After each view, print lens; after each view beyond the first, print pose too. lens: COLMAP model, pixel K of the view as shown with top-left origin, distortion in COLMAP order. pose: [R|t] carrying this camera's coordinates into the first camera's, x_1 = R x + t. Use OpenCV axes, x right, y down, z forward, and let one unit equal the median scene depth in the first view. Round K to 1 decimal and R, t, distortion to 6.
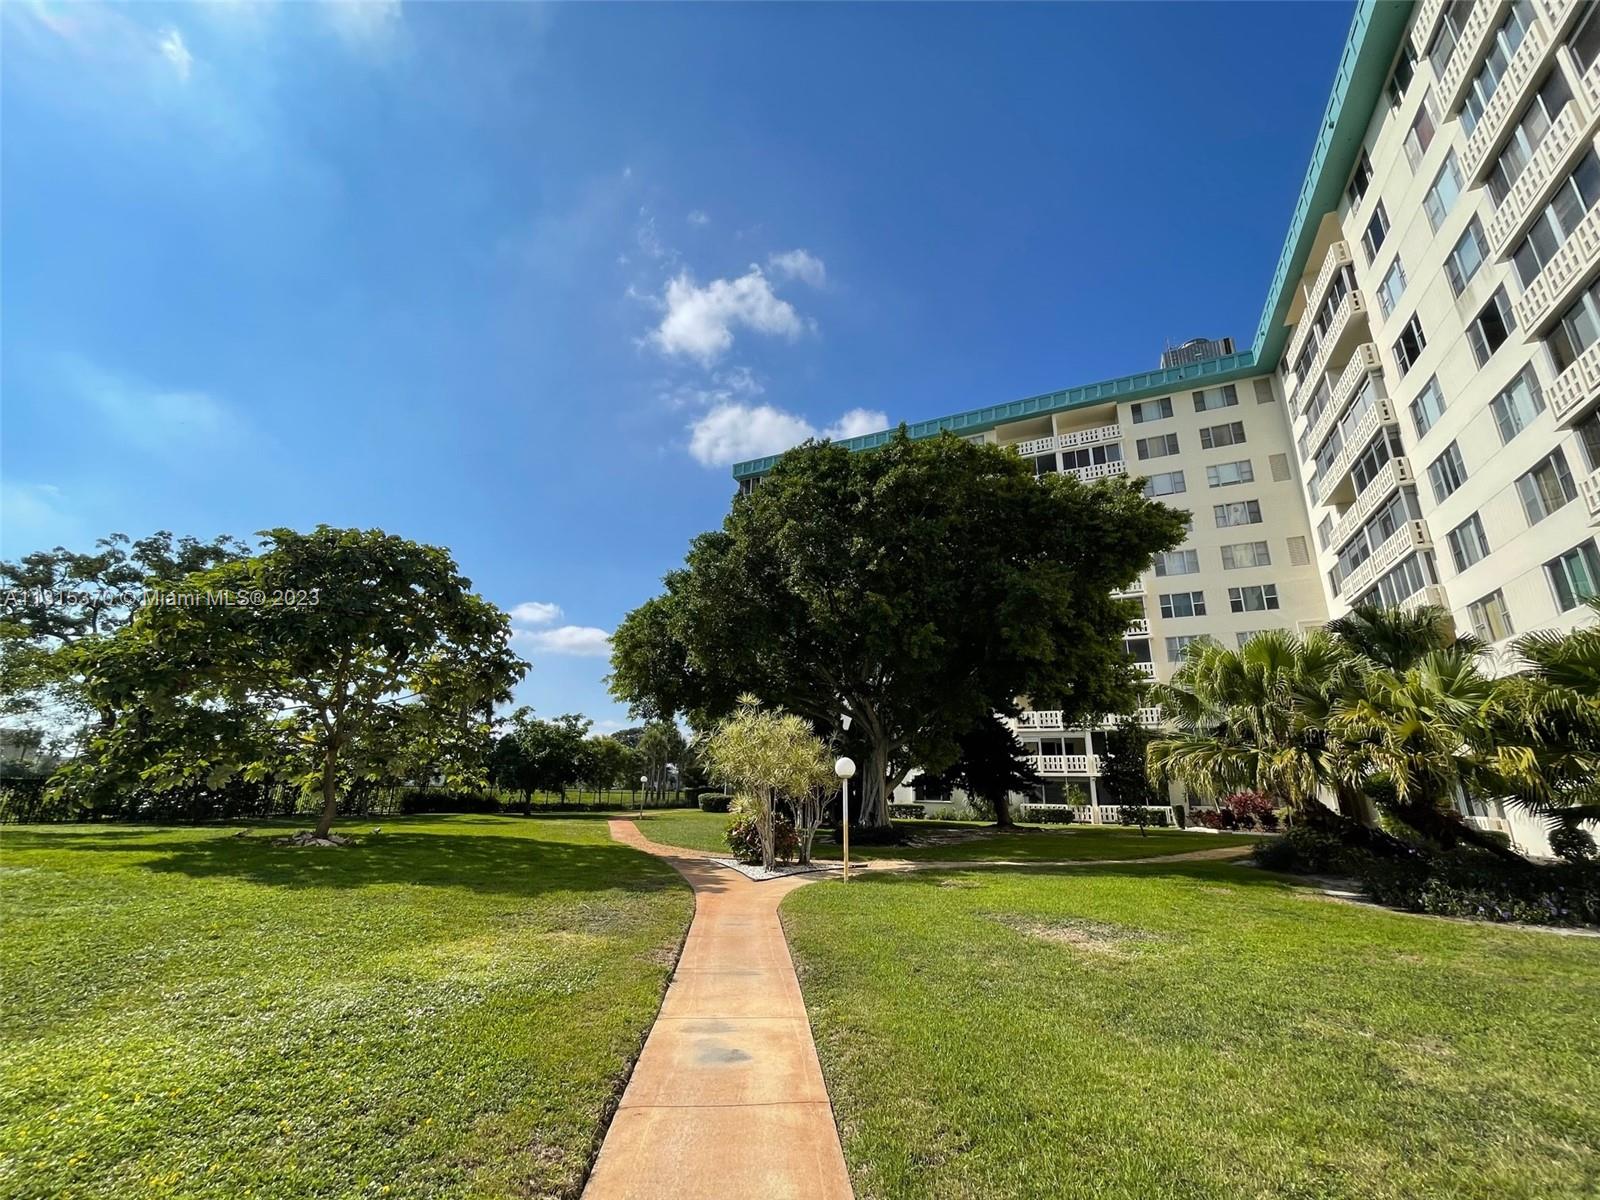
lens RADIAL K [[642.0, 0, 802.9], [0, 642.0, 602.4], [0, 0, 1]] dist [-0.001003, -0.000147]
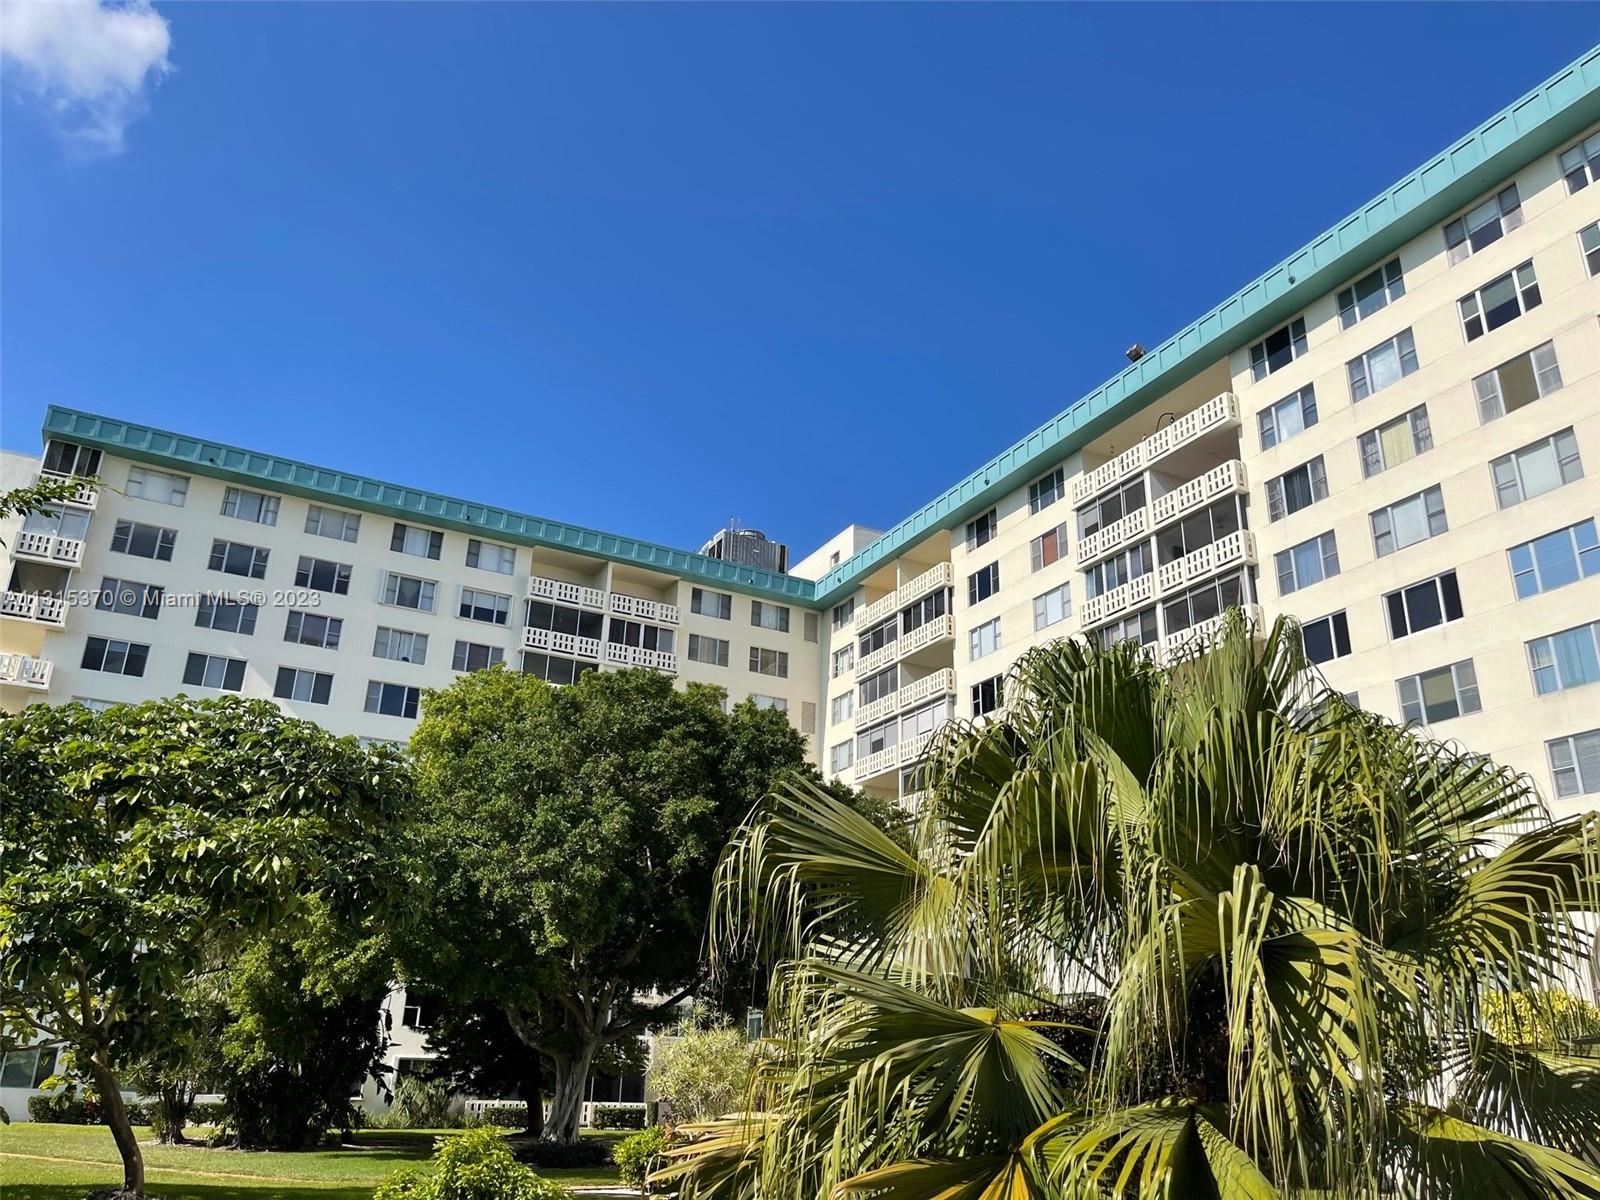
lens RADIAL K [[1204.9, 0, 780.7], [0, 1204.9, 602.5], [0, 0, 1]] dist [0.029504, -0.007730]
pose [[0.610804, 0.290447, 0.736586, -0.893044], [-0.241937, 0.954260, -0.175656, -0.083833], [-0.753913, -0.070916, 0.653135, -0.124637]]
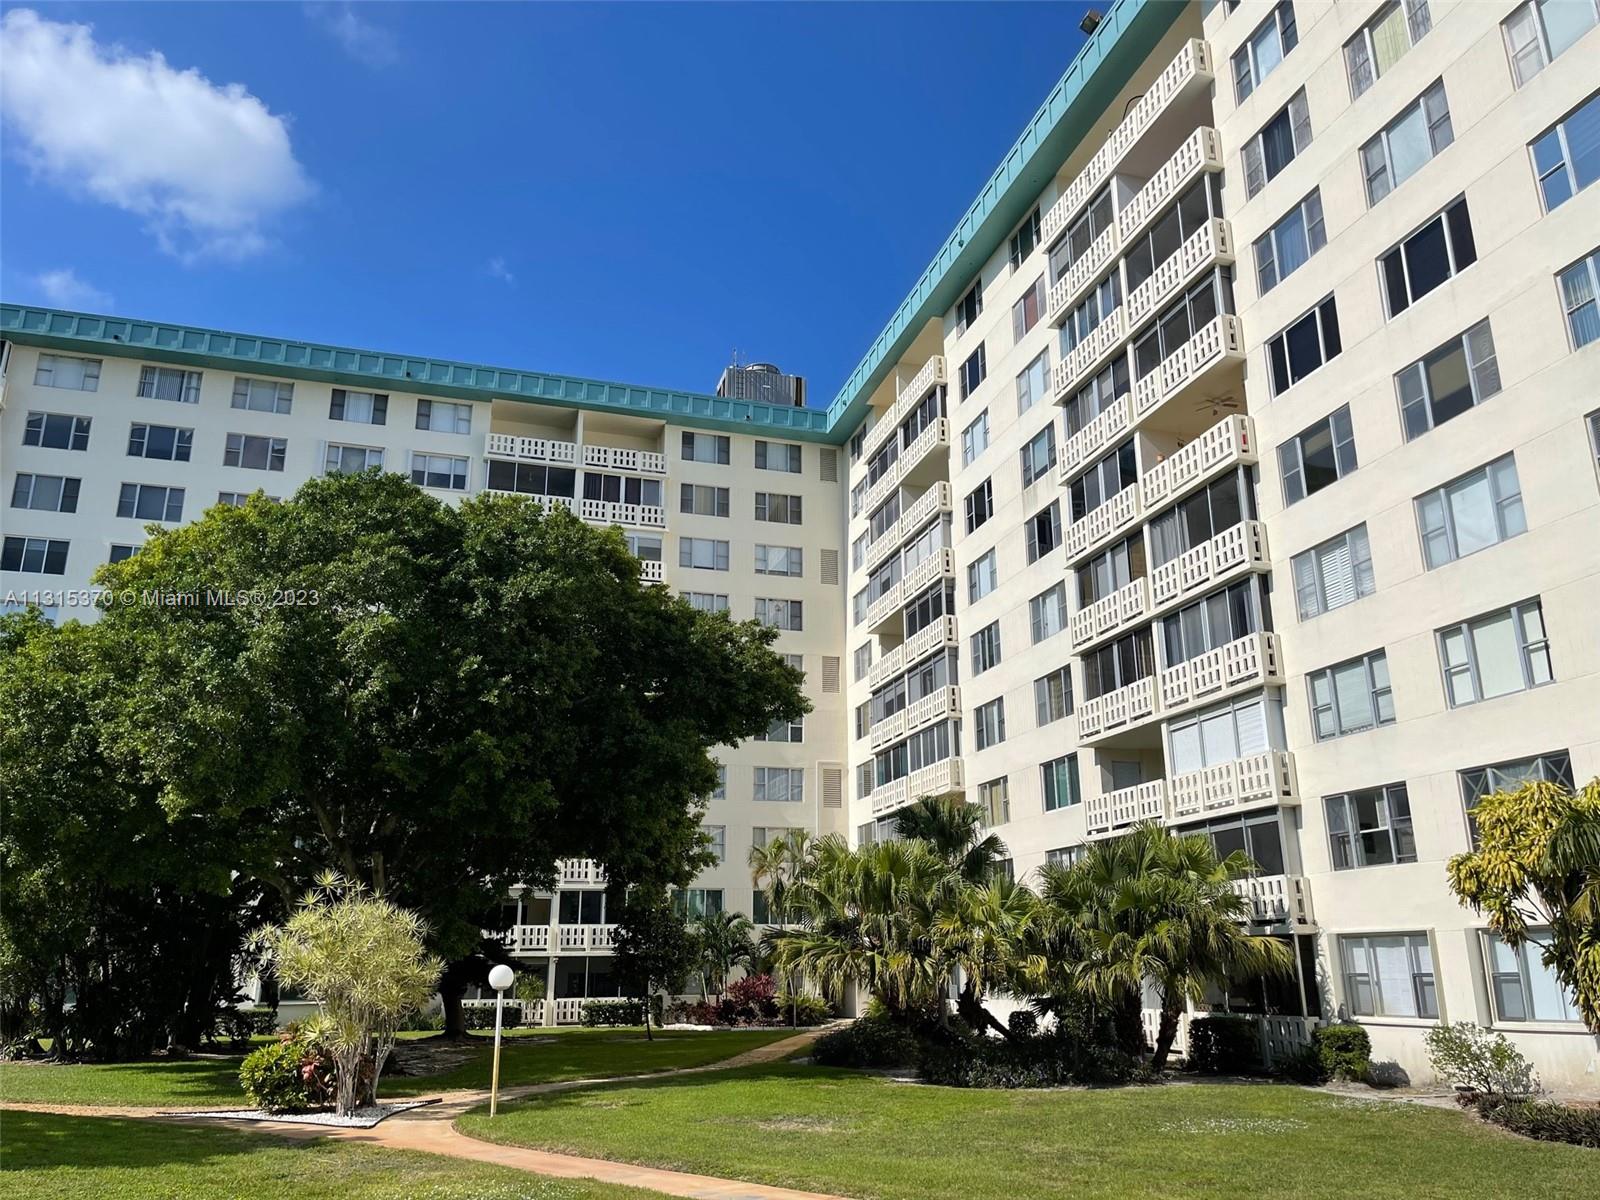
lens RADIAL K [[1205.6, 0, 799.1], [0, 1205.6, 609.8], [0, 0, 1]] dist [0.068222, -0.088515]
pose [[0.751178, 0.169122, 0.638067, -0.361108], [-0.169993, 0.983582, -0.060575, -0.088925], [-0.637836, -0.062964, 0.767594, -0.210722]]
